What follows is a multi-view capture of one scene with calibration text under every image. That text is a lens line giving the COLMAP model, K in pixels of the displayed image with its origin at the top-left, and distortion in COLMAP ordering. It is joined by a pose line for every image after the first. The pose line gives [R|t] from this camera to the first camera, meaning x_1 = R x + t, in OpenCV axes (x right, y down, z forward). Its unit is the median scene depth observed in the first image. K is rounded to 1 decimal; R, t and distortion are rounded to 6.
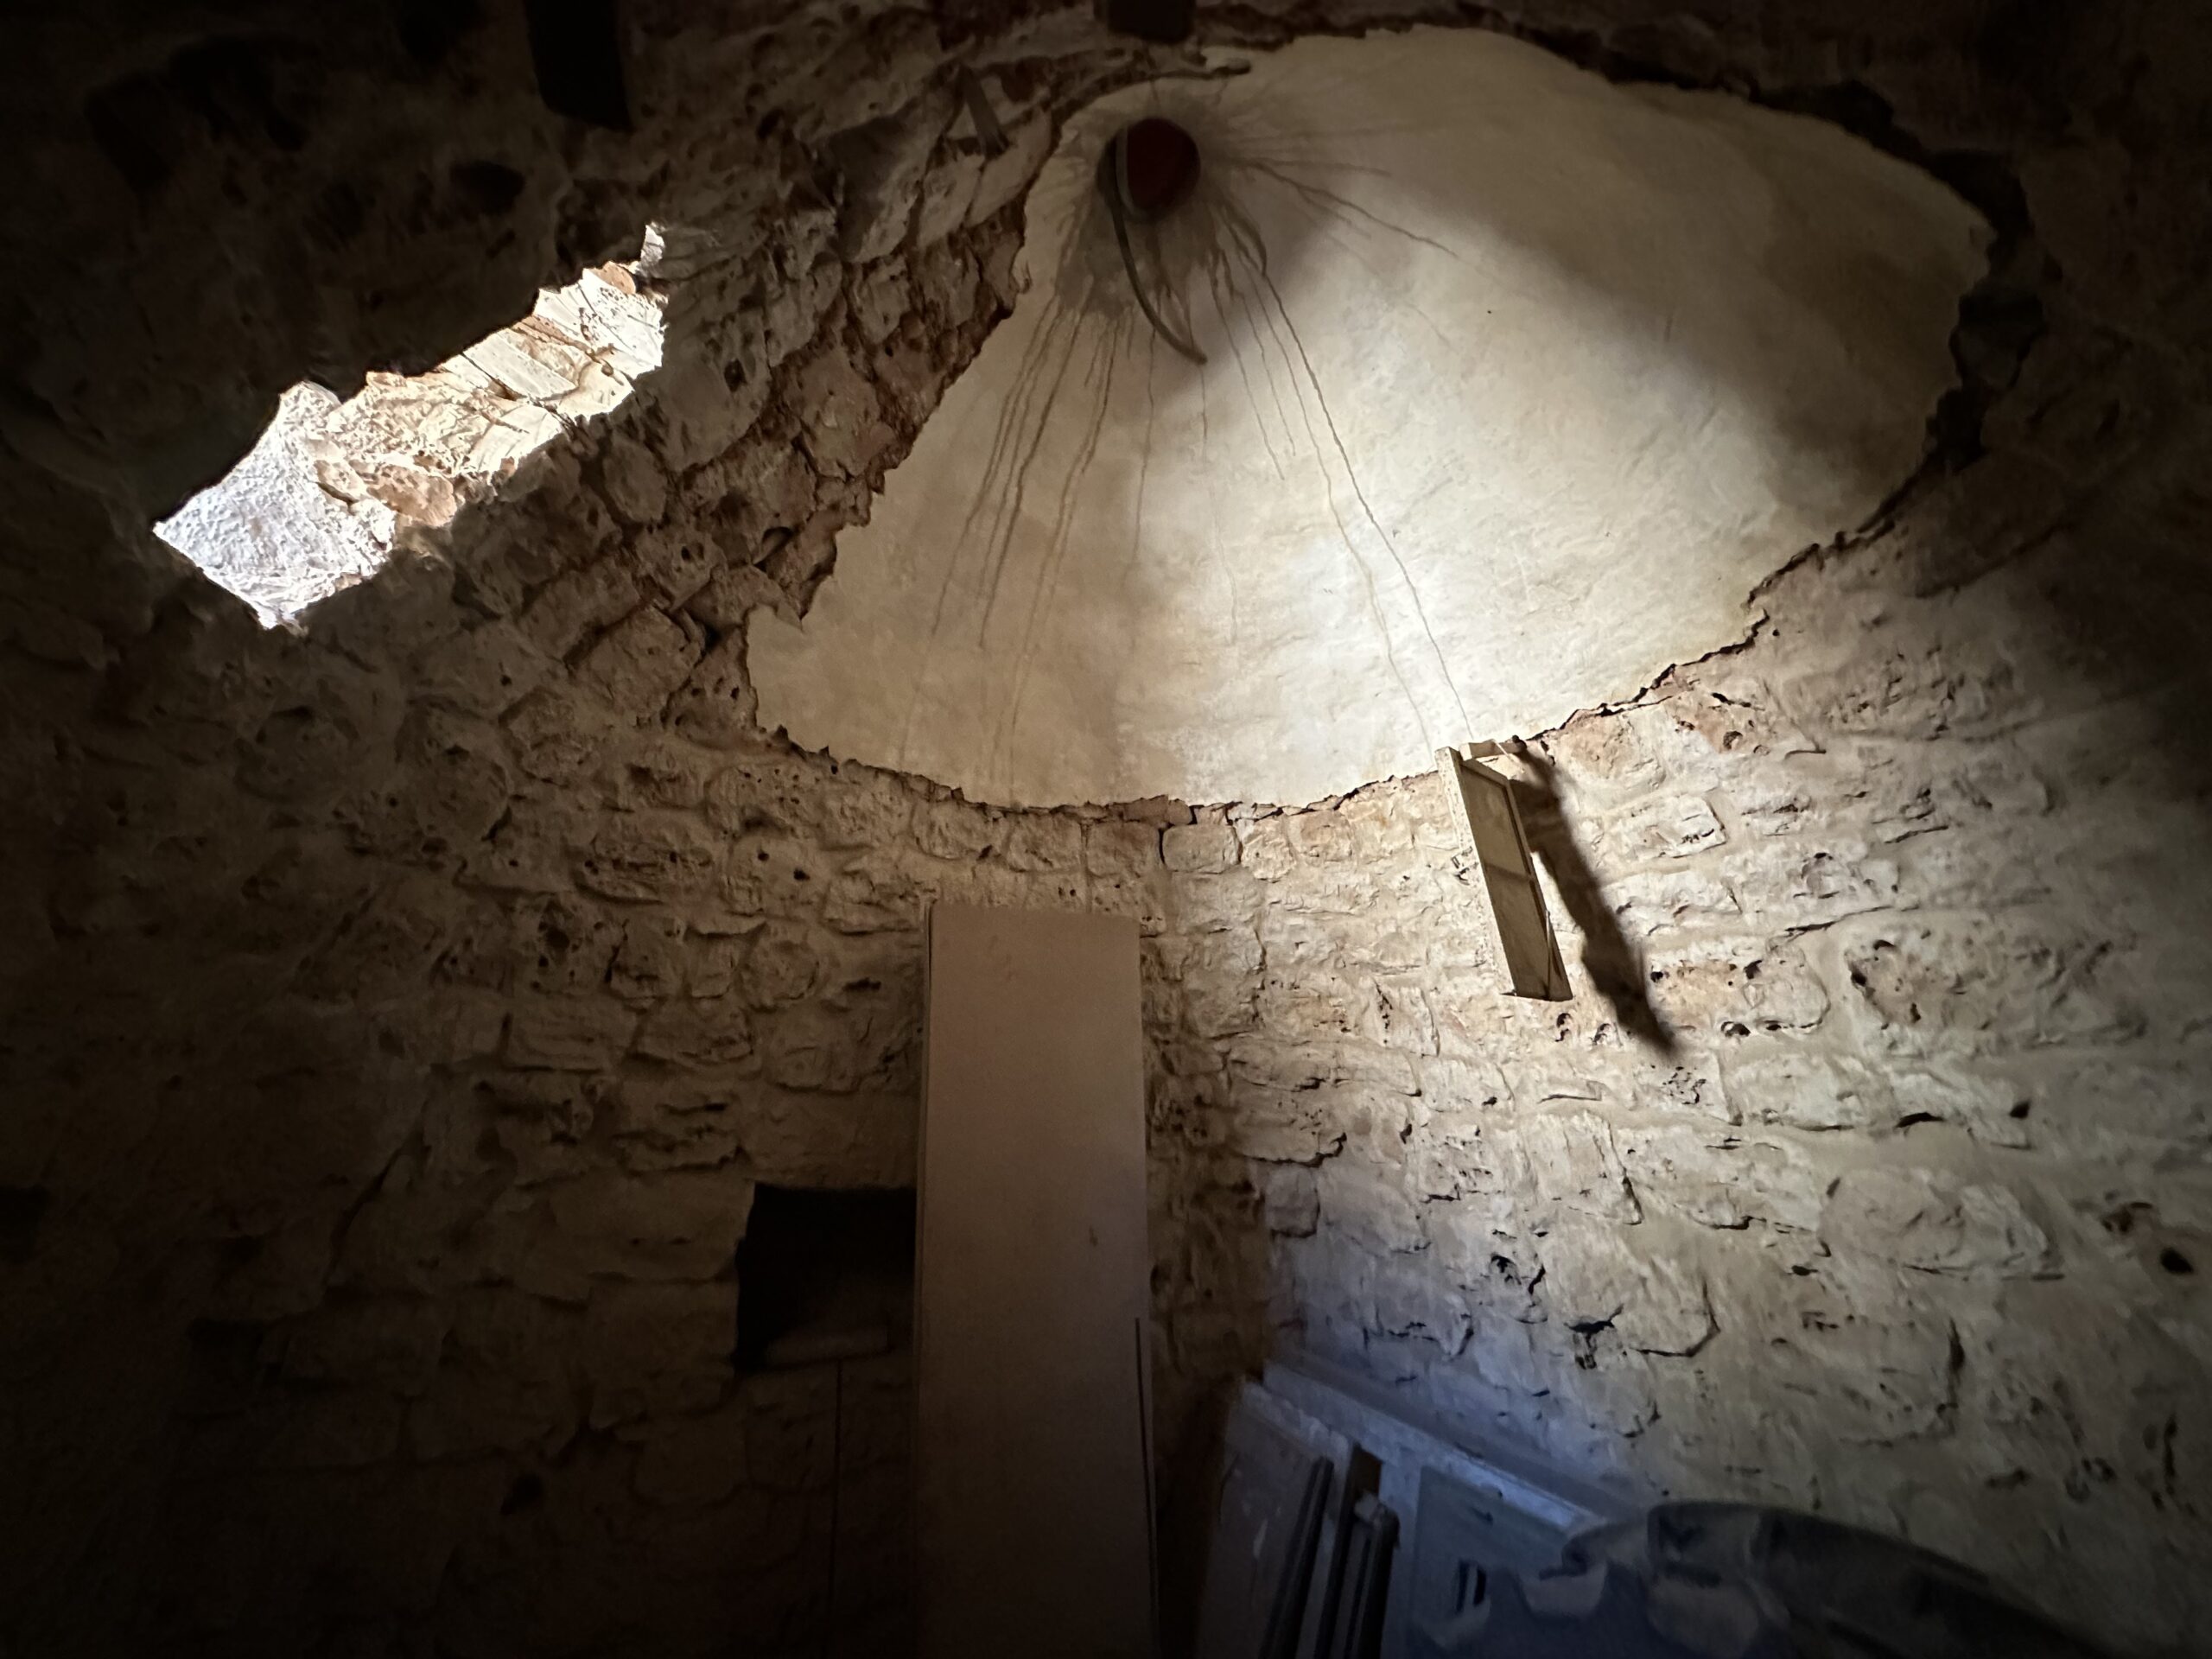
lens RADIAL K [[878.4, 0, 1106.3], [0, 878.4, 828.6], [0, 0, 1]] dist [-0.001668, 0.000475]
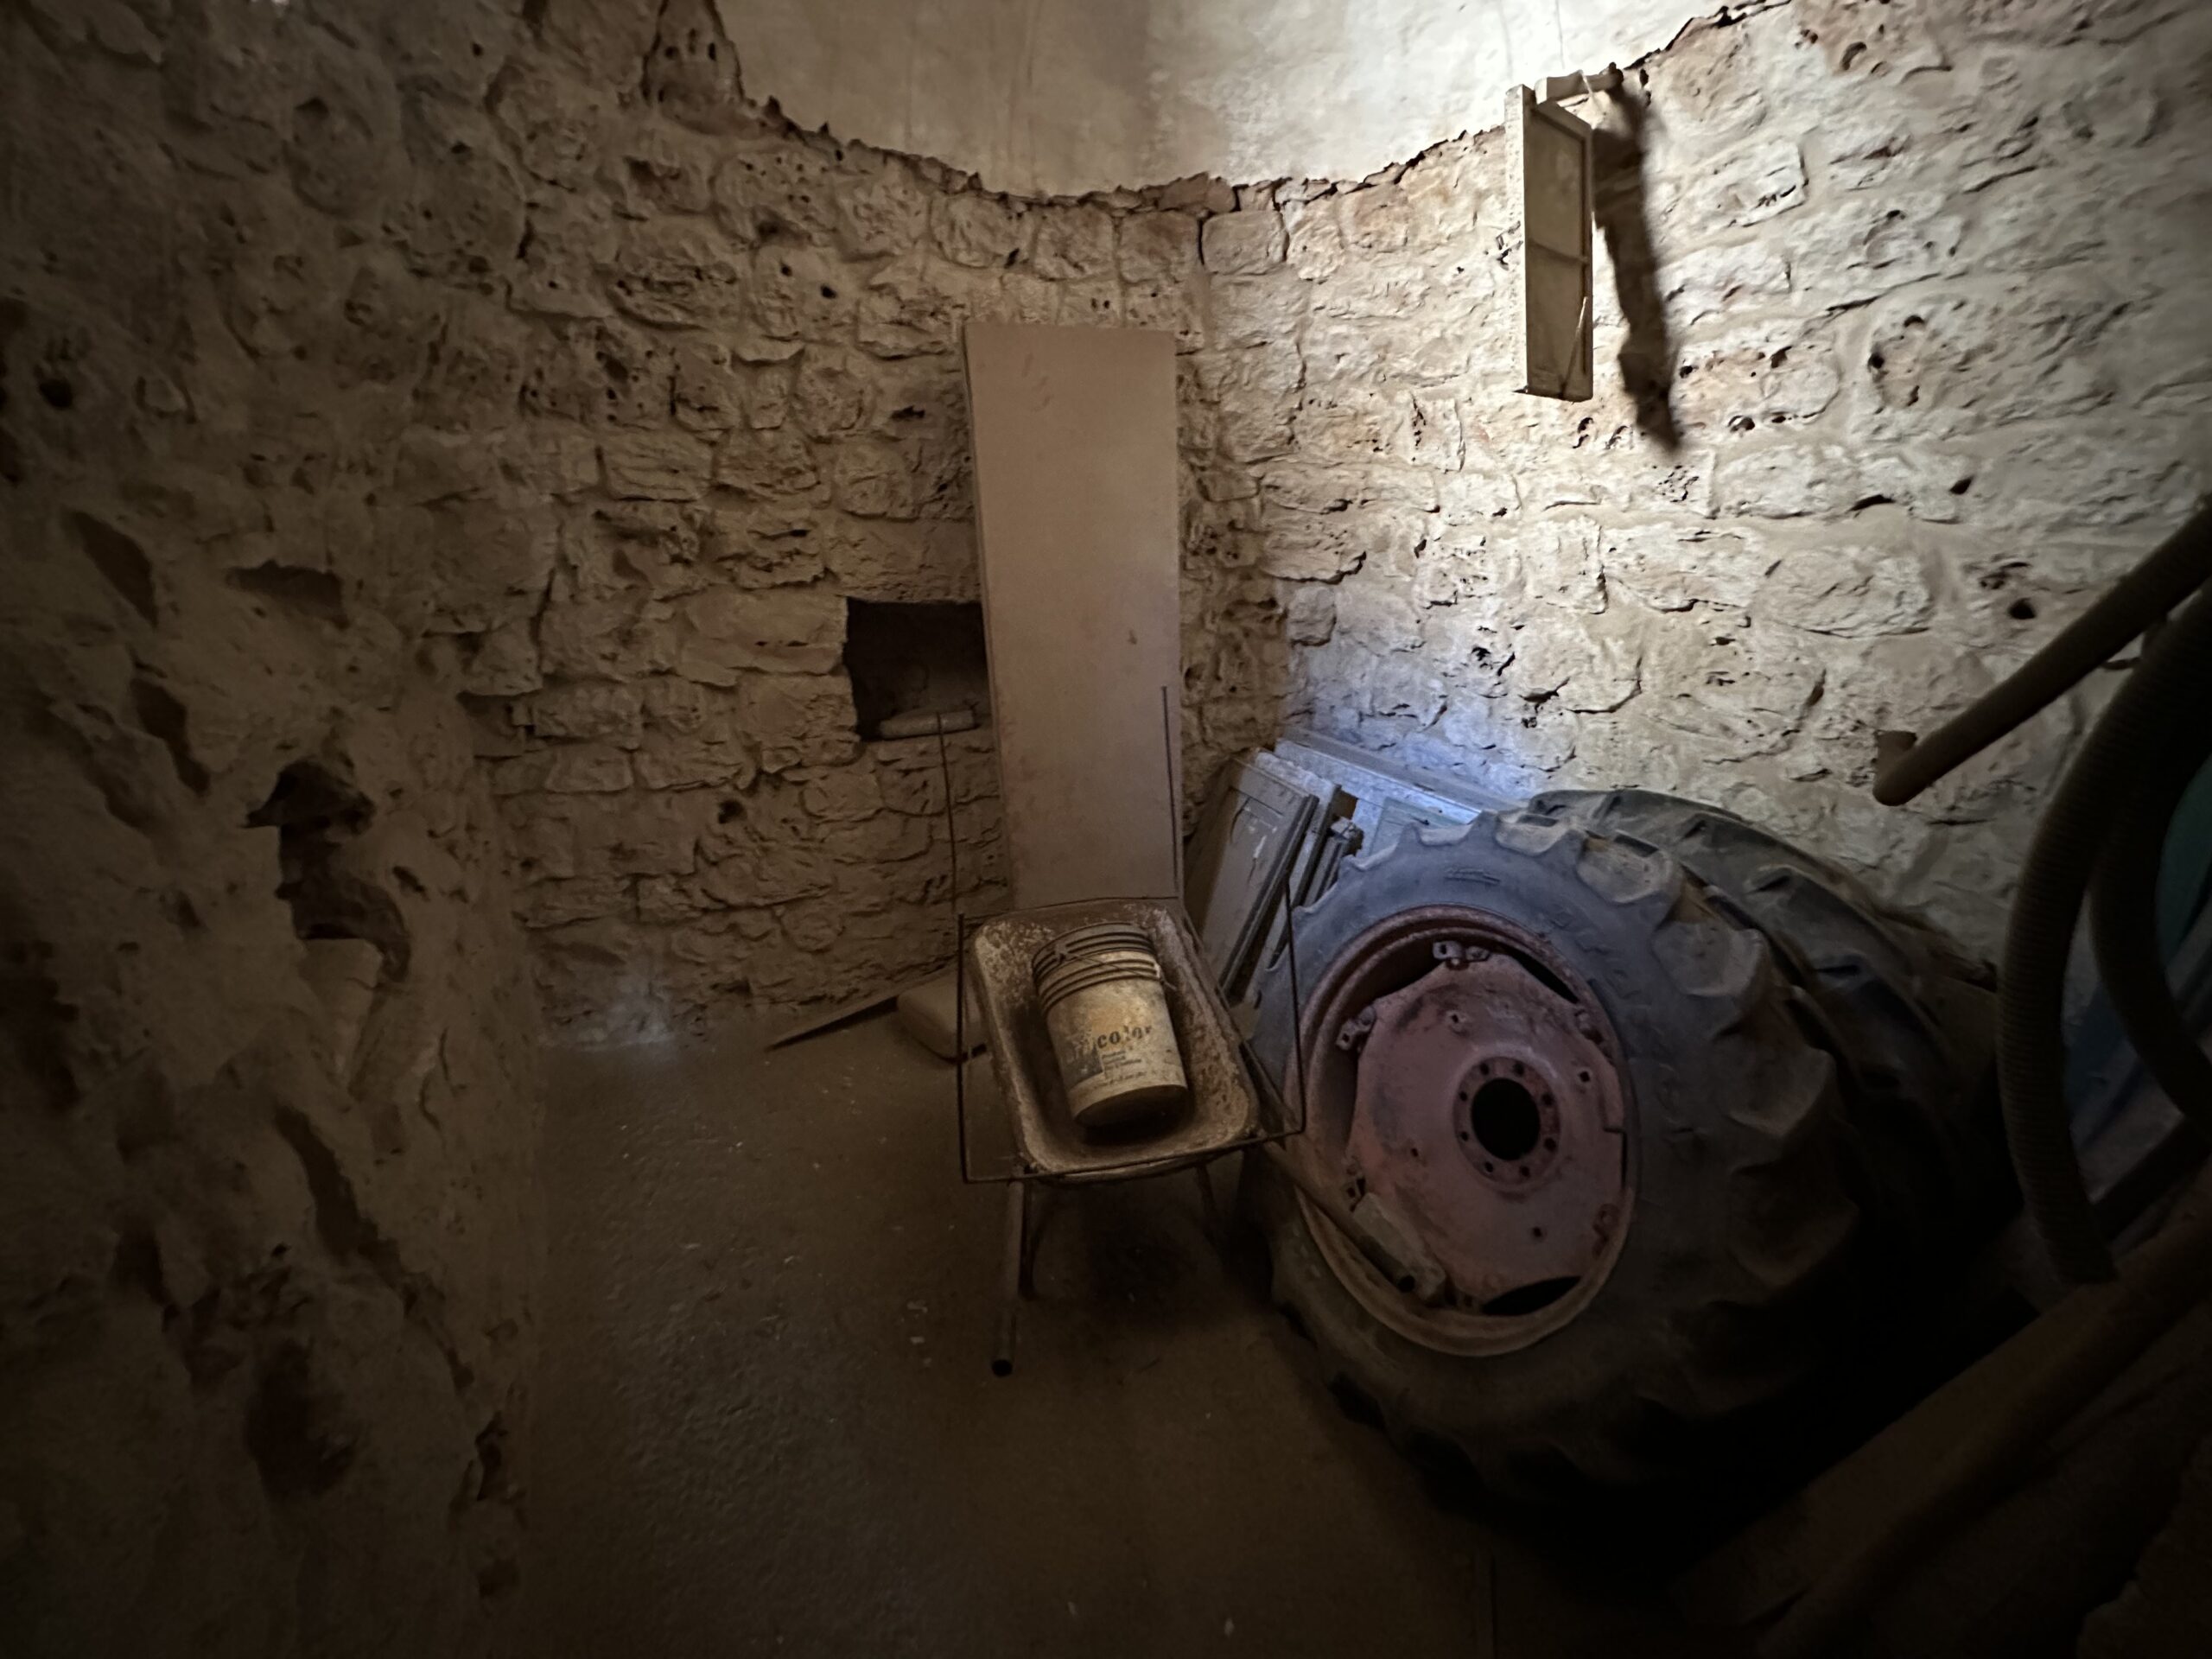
lens RADIAL K [[878.4, 0, 1107.3], [0, 878.4, 829.2], [0, 0, 1]] dist [-0.001668, 0.000475]
pose [[0.997830, -0.000756, -0.065833, 0.031644], [0.037431, 0.829122, 0.557813, 0.017124], [0.054162, -0.559067, 0.827351, -0.145664]]
